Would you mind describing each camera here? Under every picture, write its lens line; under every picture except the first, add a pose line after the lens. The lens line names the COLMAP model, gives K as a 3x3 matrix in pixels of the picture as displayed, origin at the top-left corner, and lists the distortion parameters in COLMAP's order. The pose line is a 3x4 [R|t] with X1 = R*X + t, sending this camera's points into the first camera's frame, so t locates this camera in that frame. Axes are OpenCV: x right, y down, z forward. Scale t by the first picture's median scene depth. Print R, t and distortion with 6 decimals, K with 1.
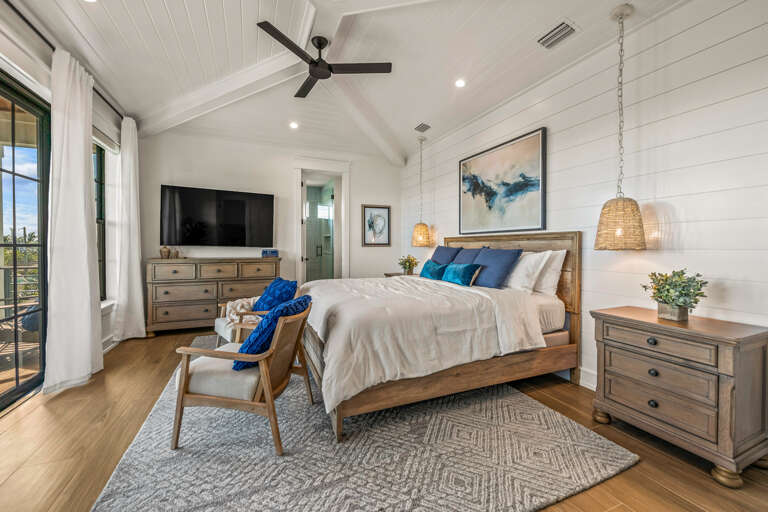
lens RADIAL K [[312.7, 0, 379.9], [0, 312.7, 251.6], [0, 0, 1]] dist [-0.003757, -0.002068]
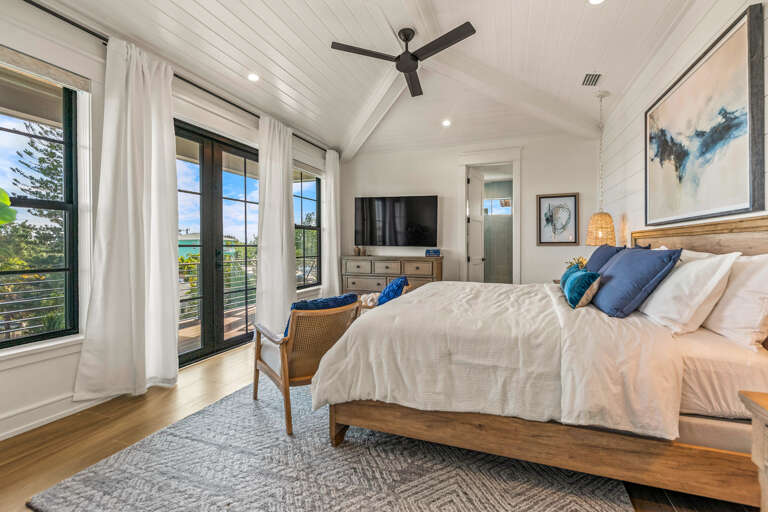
lens RADIAL K [[312.7, 0, 381.9], [0, 312.7, 249.4], [0, 0, 1]] dist [-0.003757, -0.002068]
pose [[0.746245, 0.004006, -0.665659, 0.362564], [-0.007907, 0.999965, -0.002846, -0.001817], [0.665624, 0.007388, 0.746251, 0.211564]]
